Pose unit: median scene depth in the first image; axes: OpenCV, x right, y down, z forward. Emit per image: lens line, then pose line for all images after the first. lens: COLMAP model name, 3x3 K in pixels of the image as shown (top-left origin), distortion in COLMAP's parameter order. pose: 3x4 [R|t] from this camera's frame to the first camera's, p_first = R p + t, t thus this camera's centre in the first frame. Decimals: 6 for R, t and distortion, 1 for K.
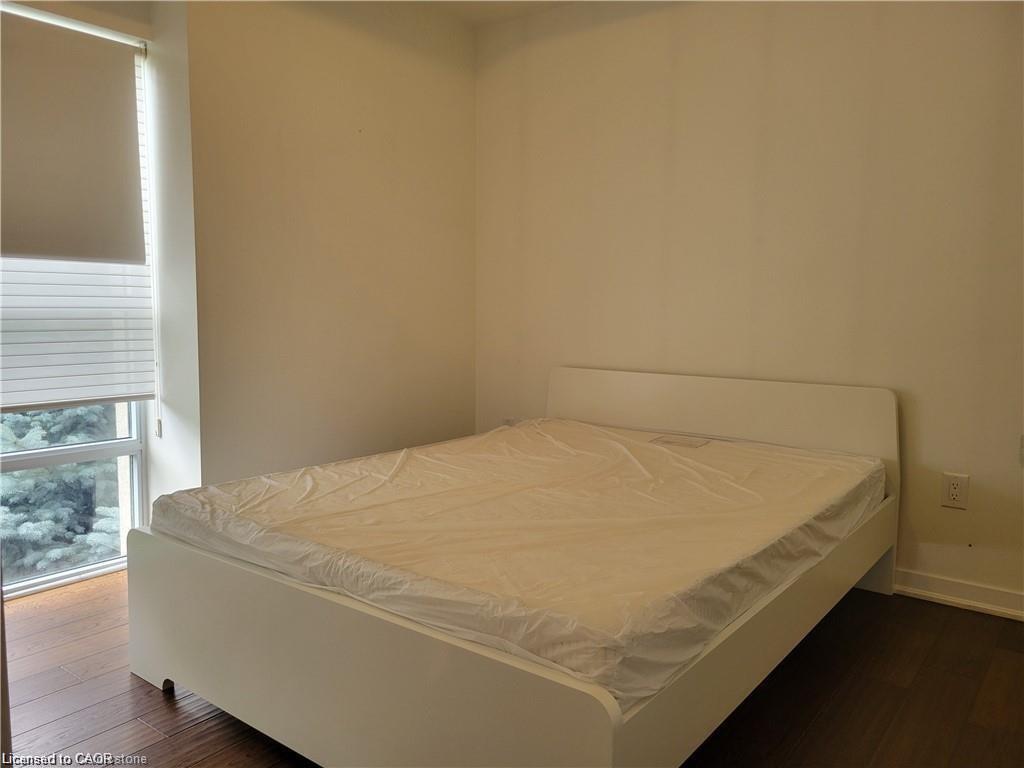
lens RADIAL K [[757.5, 0, 511.2], [0, 757.5, 380.6], [0, 0, 1]] dist [0.057241, -0.035997]
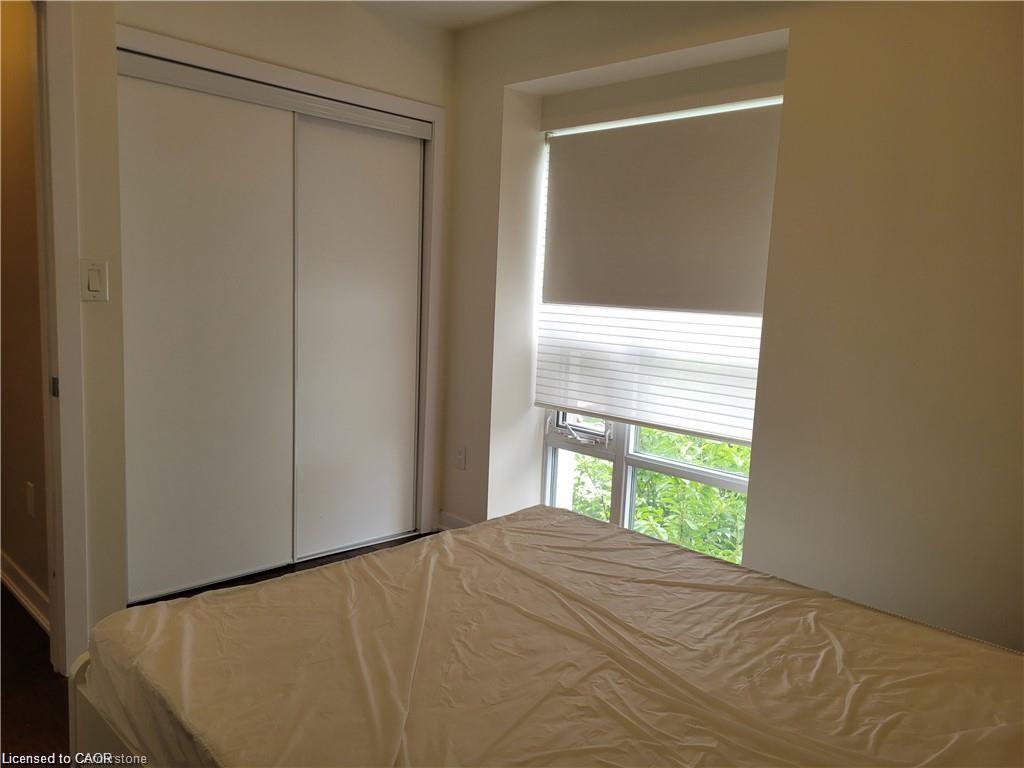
lens RADIAL K [[757.5, 0, 510.8], [0, 757.5, 386.4], [0, 0, 1]] dist [0.057241, -0.035997]
pose [[-0.121312, 0.168416, -0.978223, 0.756823], [-0.117861, 0.976085, 0.182664, -0.251576], [0.985592, 0.137454, -0.098561, 1.017719]]
